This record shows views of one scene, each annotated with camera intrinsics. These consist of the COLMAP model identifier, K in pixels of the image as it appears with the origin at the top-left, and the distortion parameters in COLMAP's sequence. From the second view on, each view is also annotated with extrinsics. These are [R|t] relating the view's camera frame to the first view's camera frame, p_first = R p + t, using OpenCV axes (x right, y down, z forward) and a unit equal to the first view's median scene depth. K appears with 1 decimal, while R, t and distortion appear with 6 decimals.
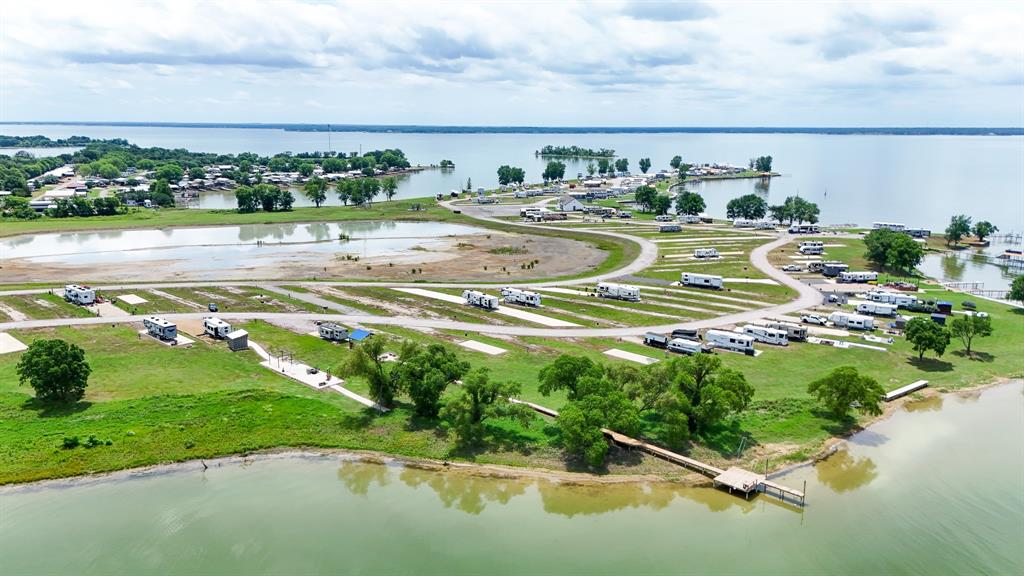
lens RADIAL K [[750.4, 0, 513.2], [0, 750.4, 306.5], [0, 0, 1]] dist [0.075046, -0.072803]
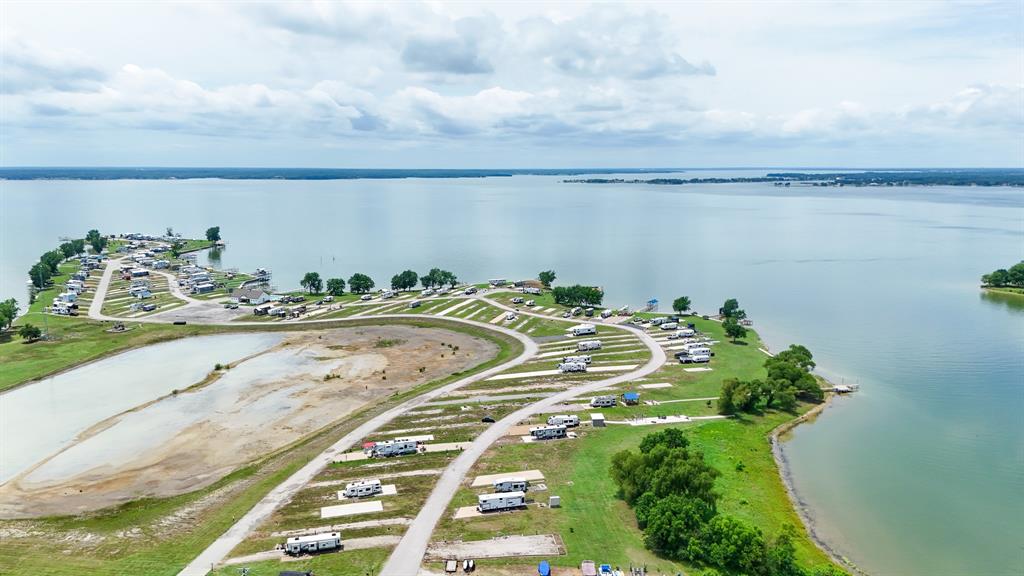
lens RADIAL K [[750.4, 0, 513.5], [0, 750.4, 297.3], [0, 0, 1]] dist [0.075046, -0.072803]
pose [[0.530900, -0.153863, 0.833350, -1.066343], [0.203559, 0.977742, 0.050841, -0.196575], [-0.822623, 0.142645, 0.550403, 0.174034]]
